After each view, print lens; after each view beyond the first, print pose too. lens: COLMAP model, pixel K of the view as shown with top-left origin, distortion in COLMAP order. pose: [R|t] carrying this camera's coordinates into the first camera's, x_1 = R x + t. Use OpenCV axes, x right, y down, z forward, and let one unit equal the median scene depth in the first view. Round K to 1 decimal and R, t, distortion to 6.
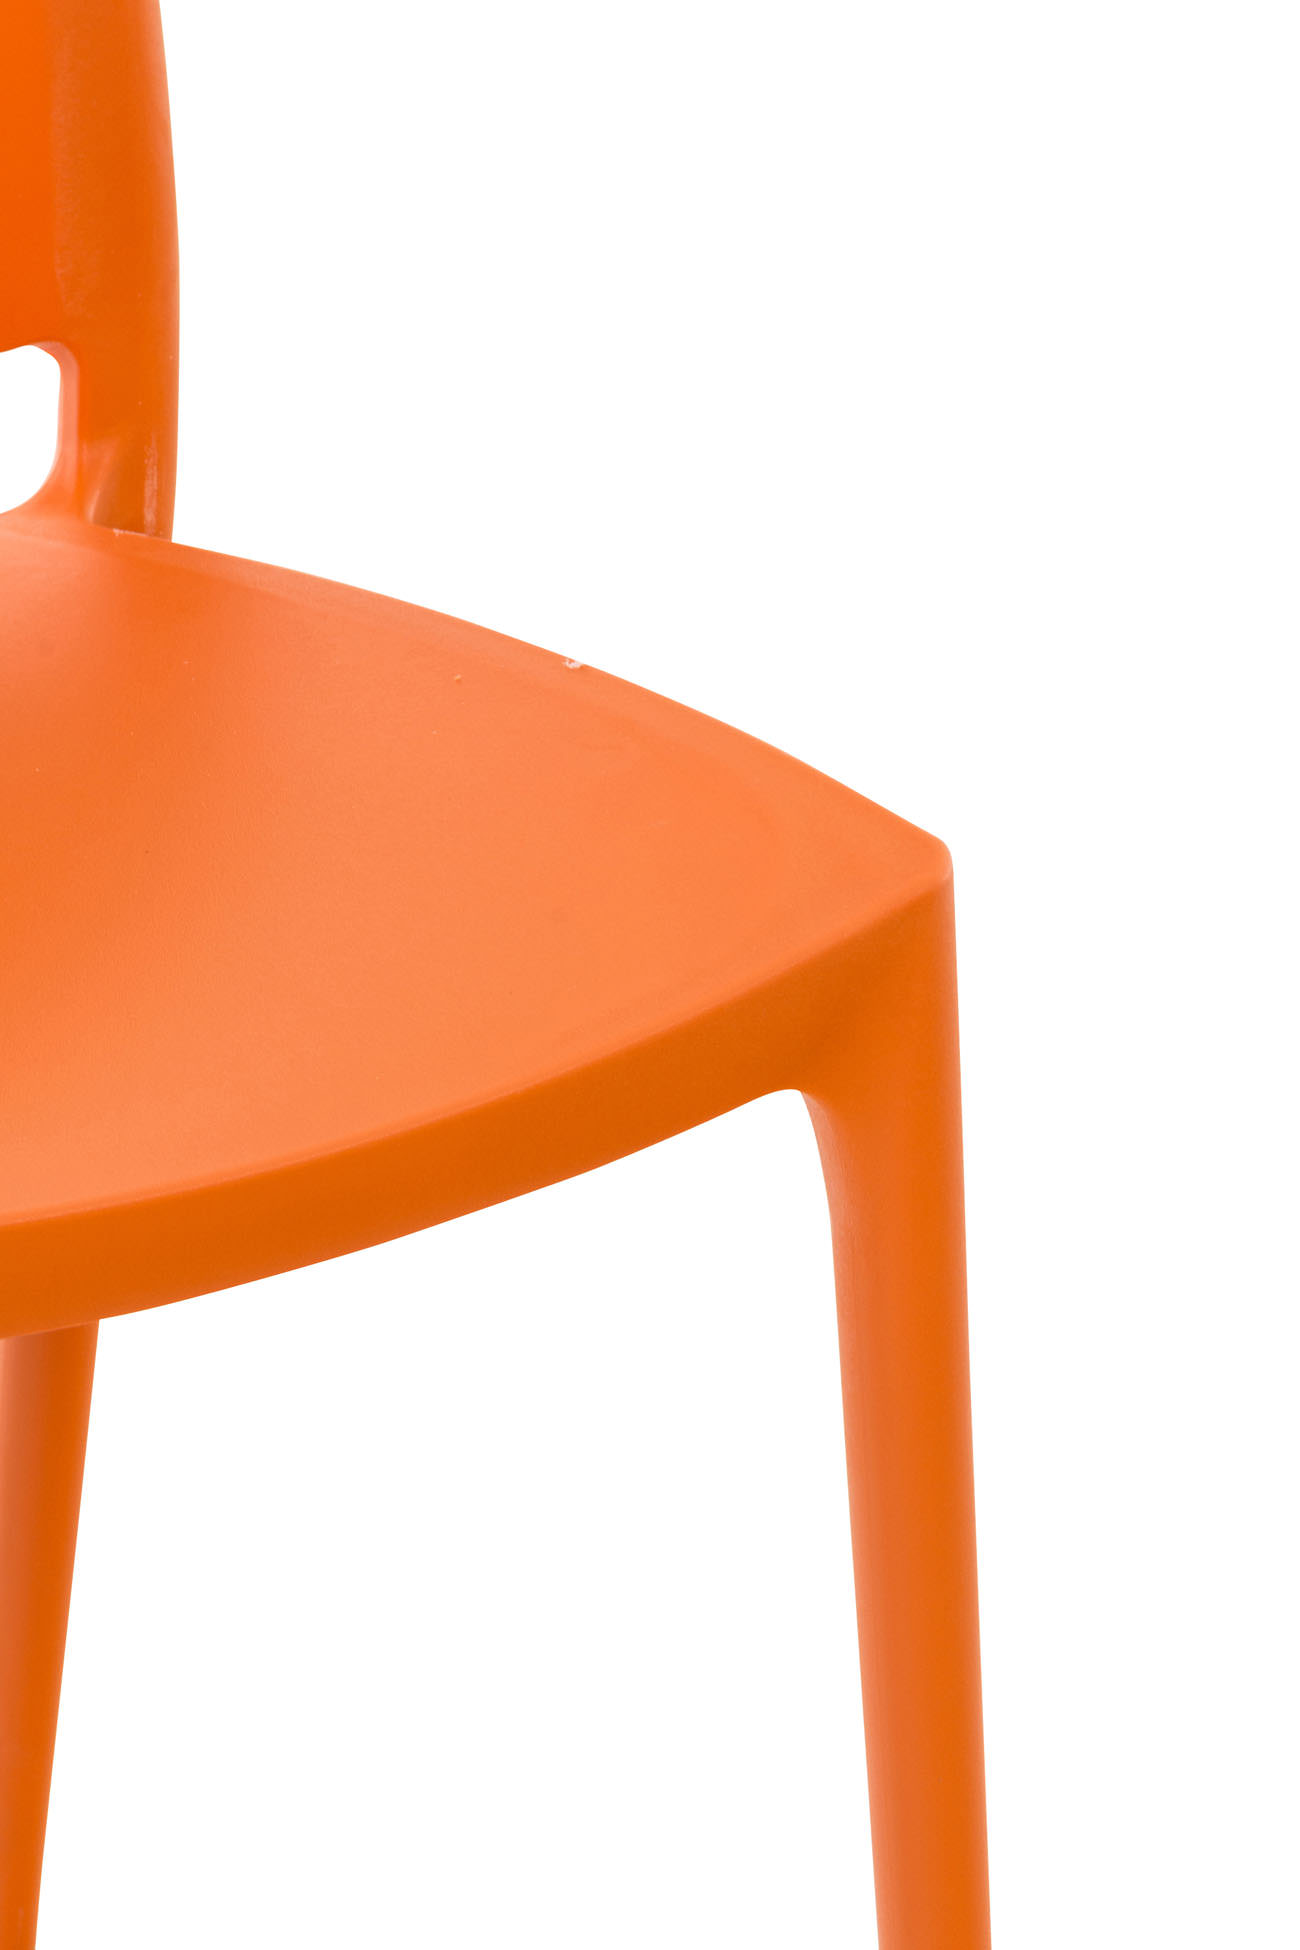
lens RADIAL K [[11584.3, 0, 649.2], [0, 11584.3, 972.1], [0, 0, 1]] dist [-1.142410, 0.000000]
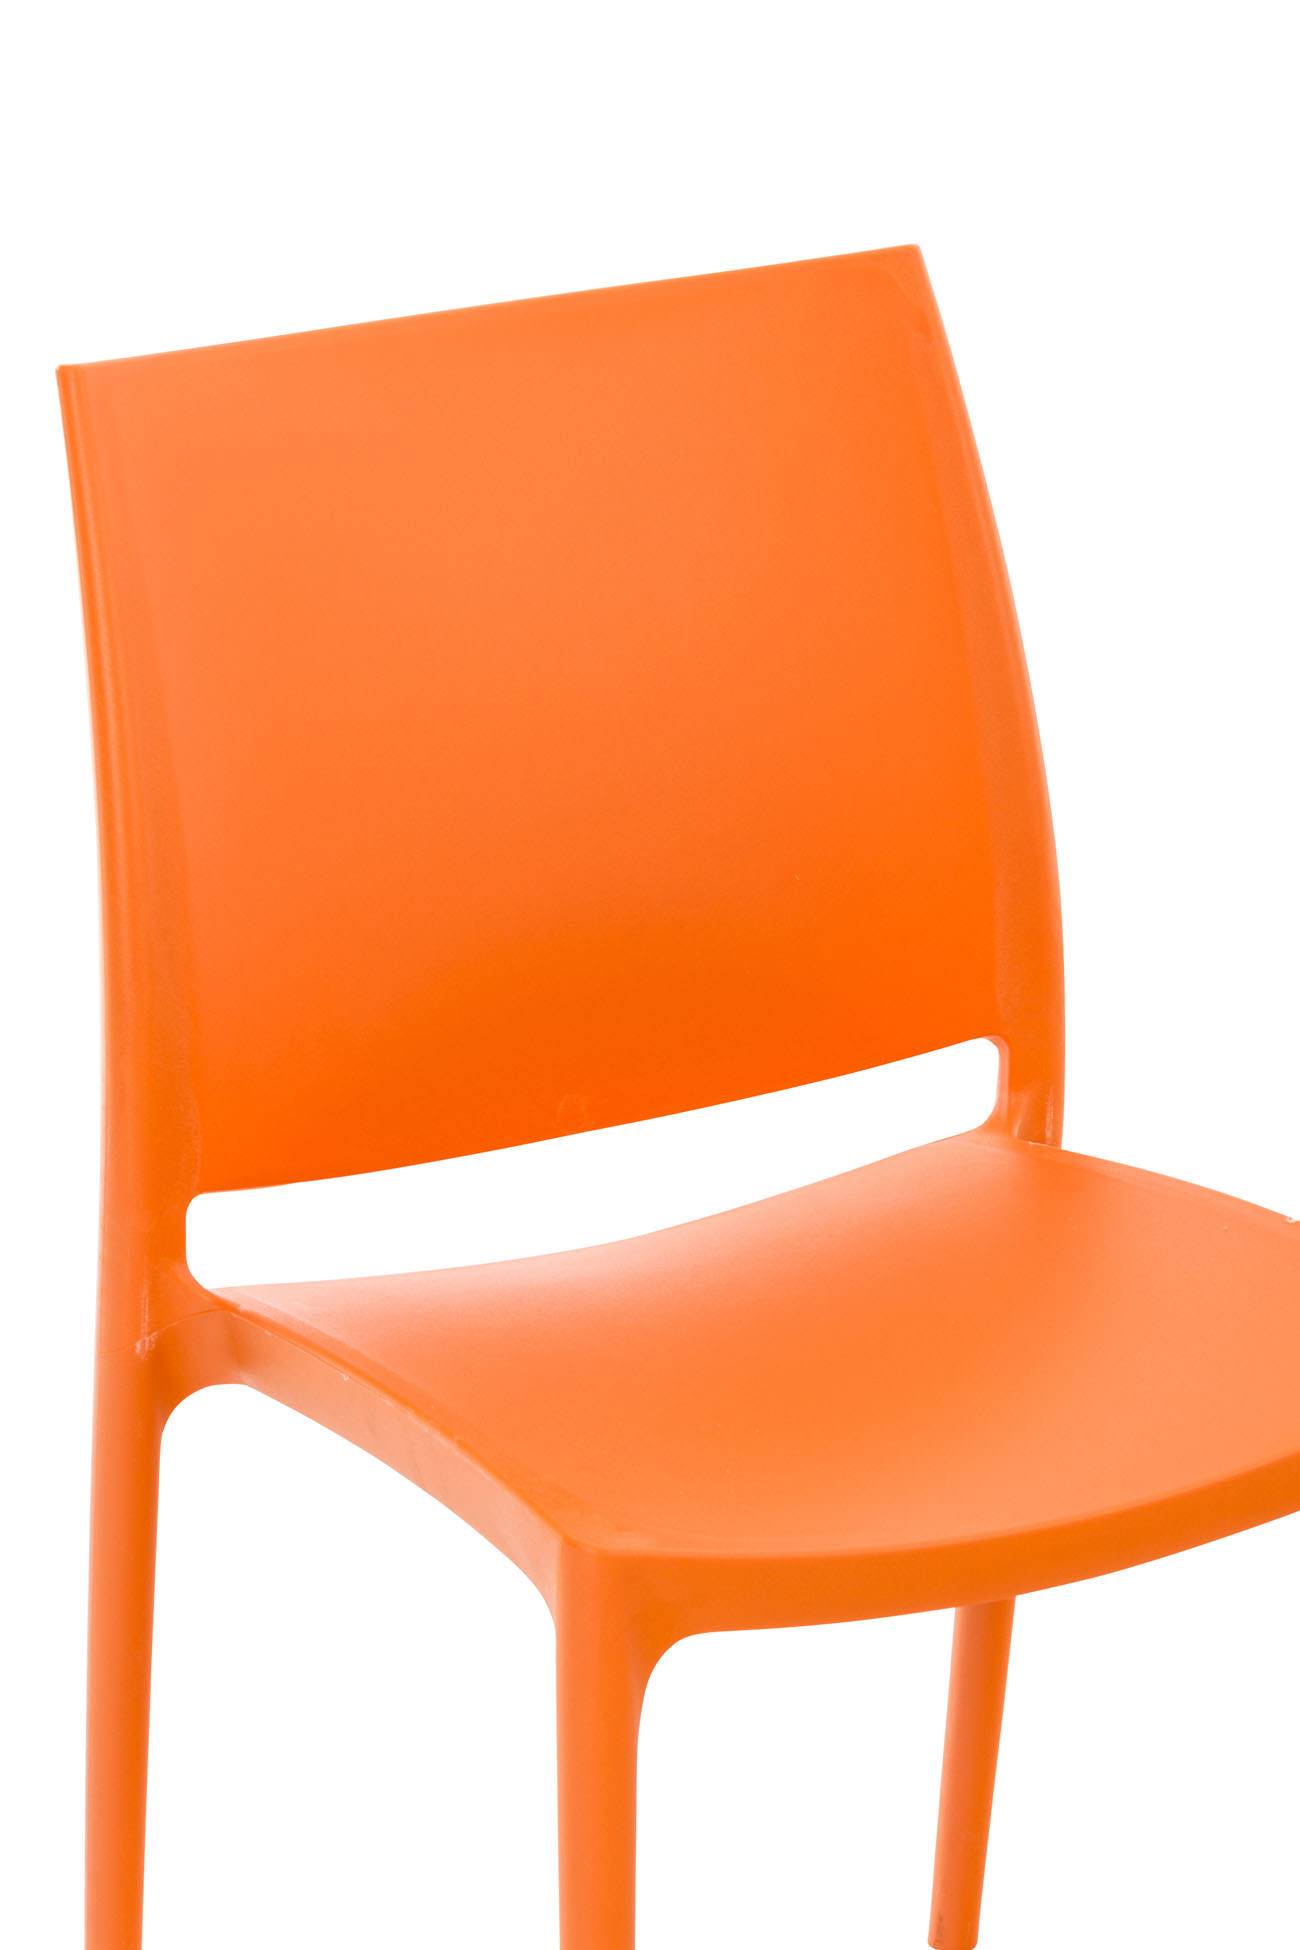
lens RADIAL K [[7572.9, 0, 649.9], [0, 7572.9, 973.3], [0, 0, 1]] dist [-0.480412, 0.000000]
pose [[0.995449, 0.001392, -0.095289, 0.006027], [-0.007238, 0.998110, -0.061030, 0.006888], [0.095024, 0.061442, 0.993577, -0.155188]]
